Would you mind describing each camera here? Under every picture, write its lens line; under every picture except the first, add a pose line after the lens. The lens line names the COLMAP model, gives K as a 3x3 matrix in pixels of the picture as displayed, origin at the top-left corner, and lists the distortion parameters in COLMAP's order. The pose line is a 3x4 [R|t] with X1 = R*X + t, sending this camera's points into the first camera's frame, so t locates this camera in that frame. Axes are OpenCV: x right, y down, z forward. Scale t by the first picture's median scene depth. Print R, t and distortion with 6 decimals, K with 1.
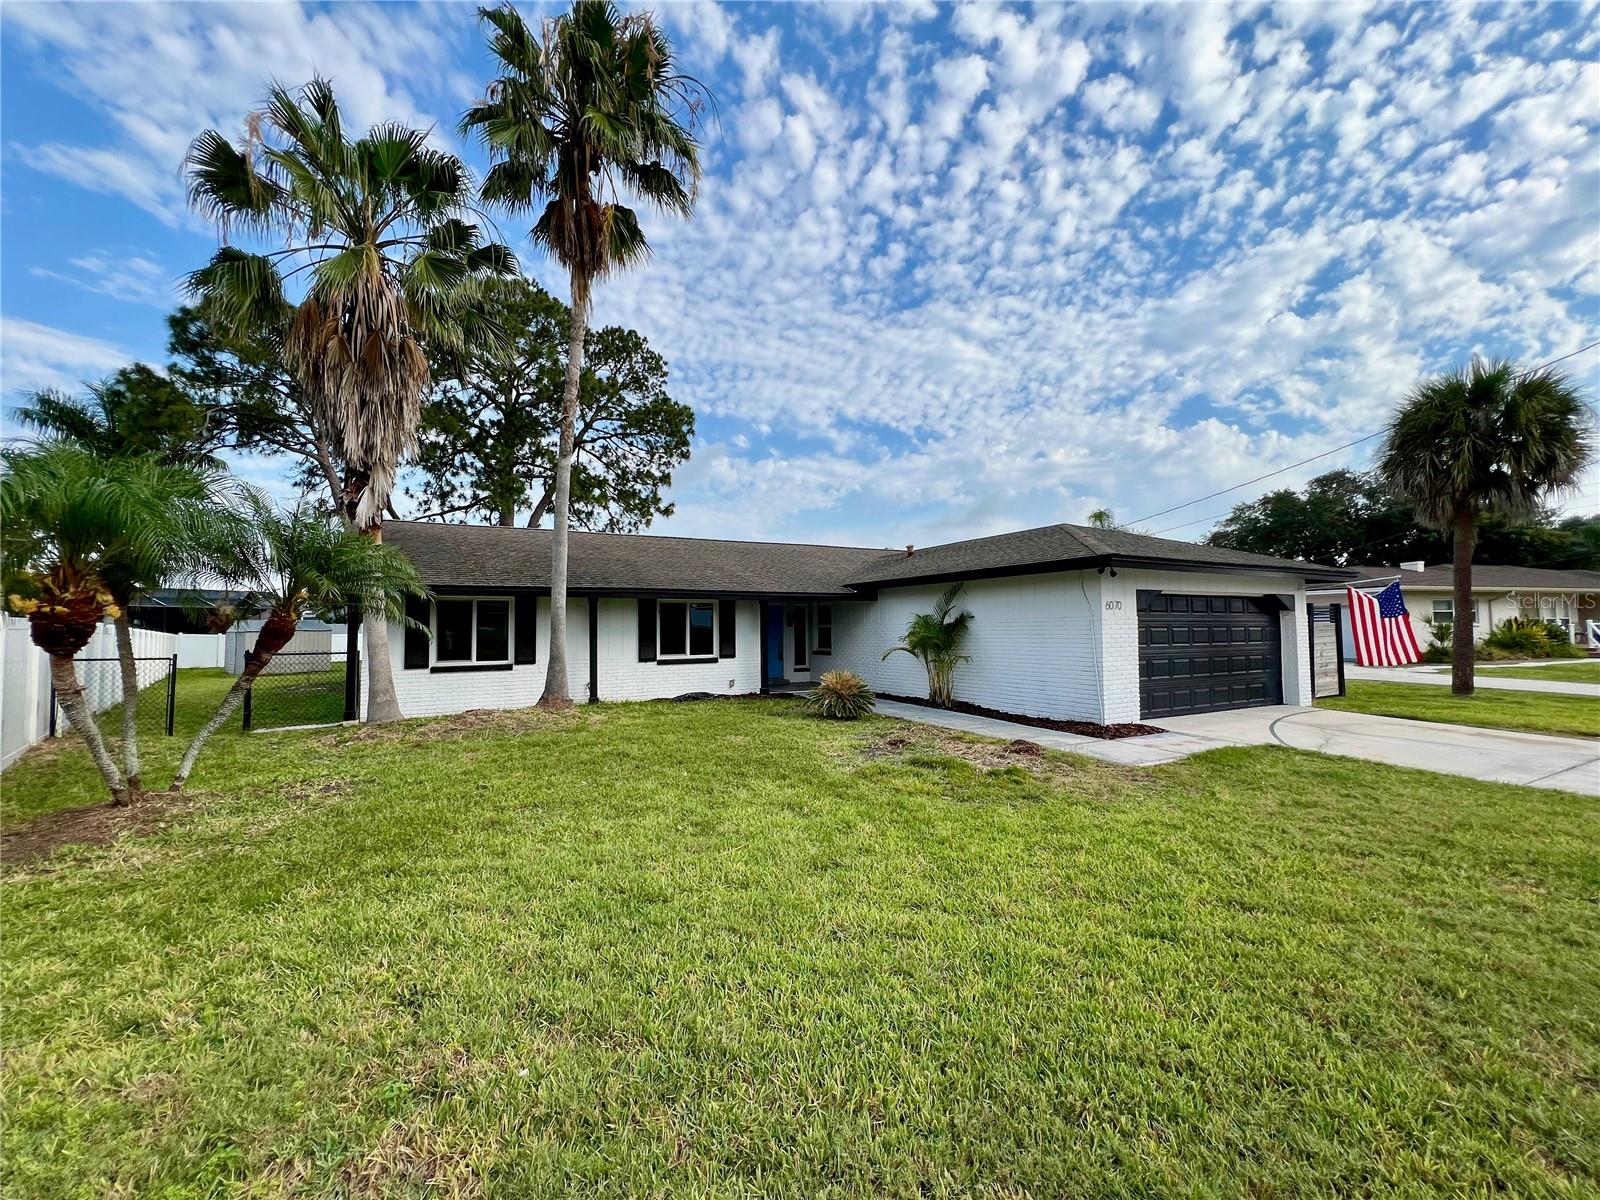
lens RADIAL K [[639.8, 0, 790.7], [0, 639.8, 588.8], [0, 0, 1]] dist [-0.003148, 0.000381]
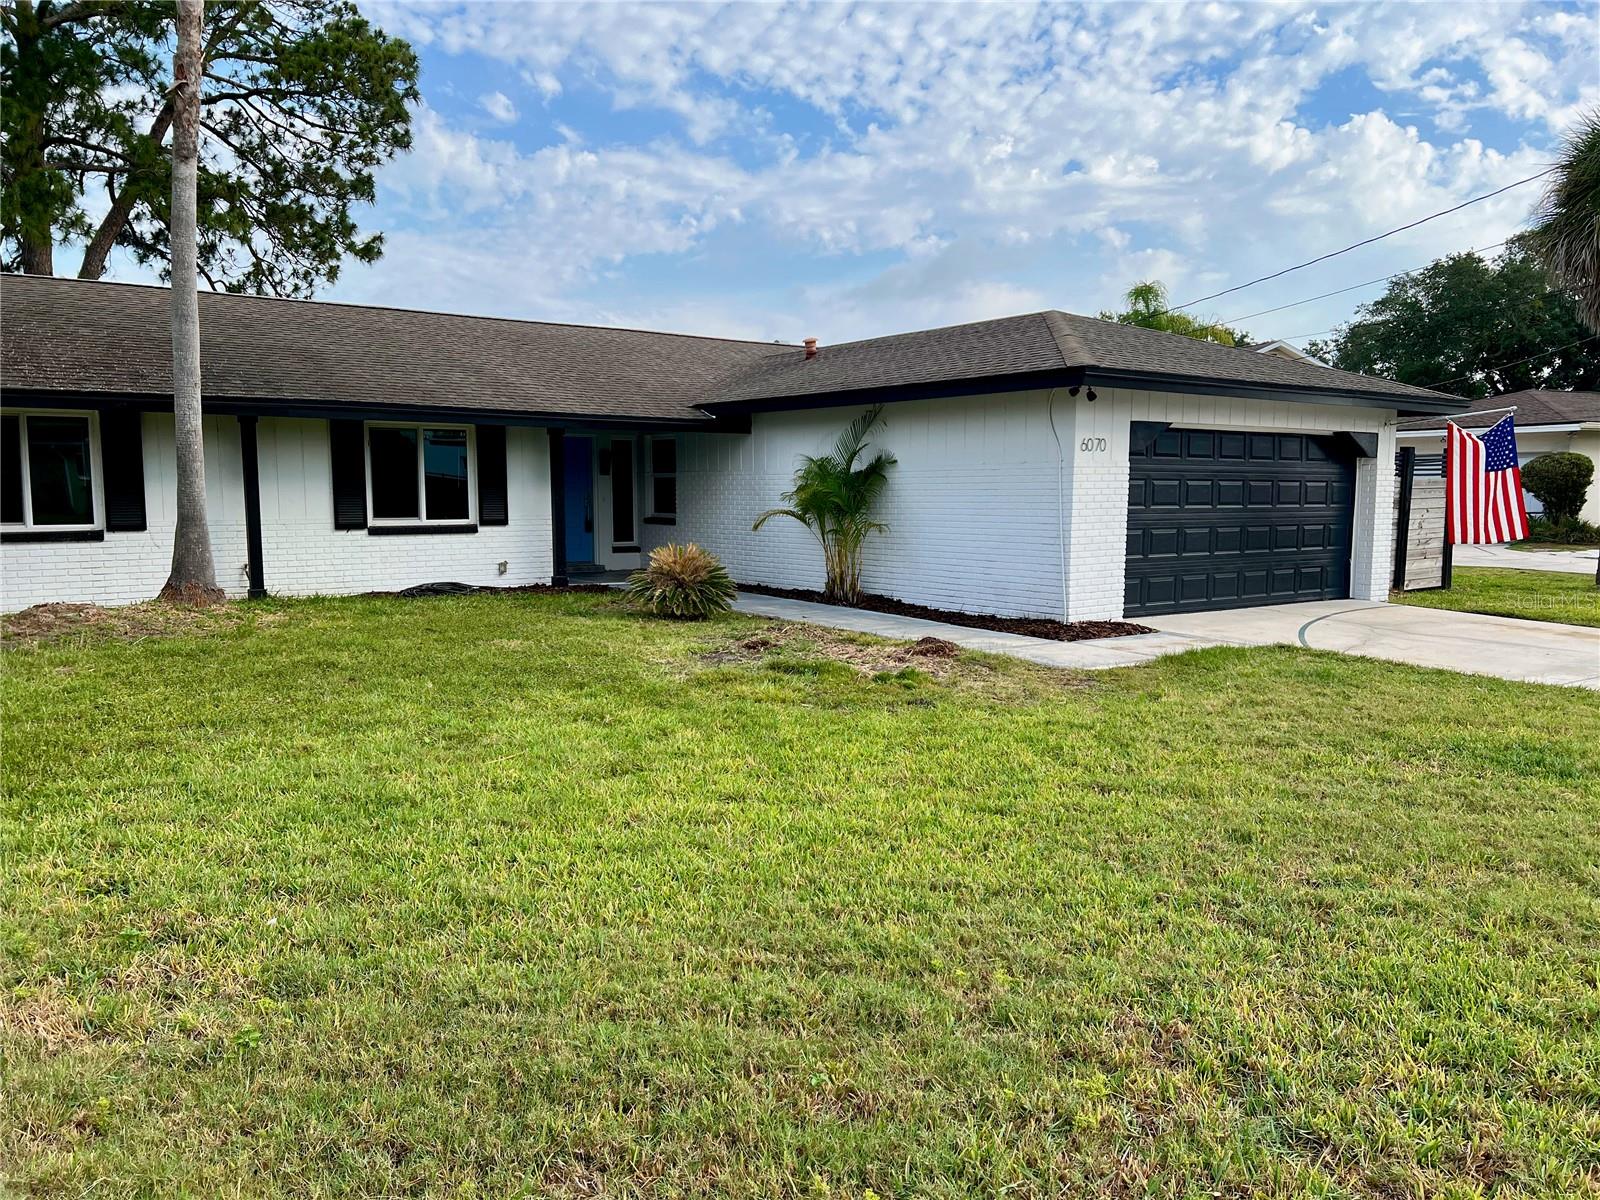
lens RADIAL K [[1222.3, 0, 816.7], [0, 1222.3, 597.8], [0, 0, 1]] dist [0.086262, -0.128694]
pose [[0.987746, -0.002226, 0.156052, 0.019752], [-0.021323, 0.988596, 0.149072, -0.000935], [-0.154604, -0.150573, 0.976435, -0.180300]]
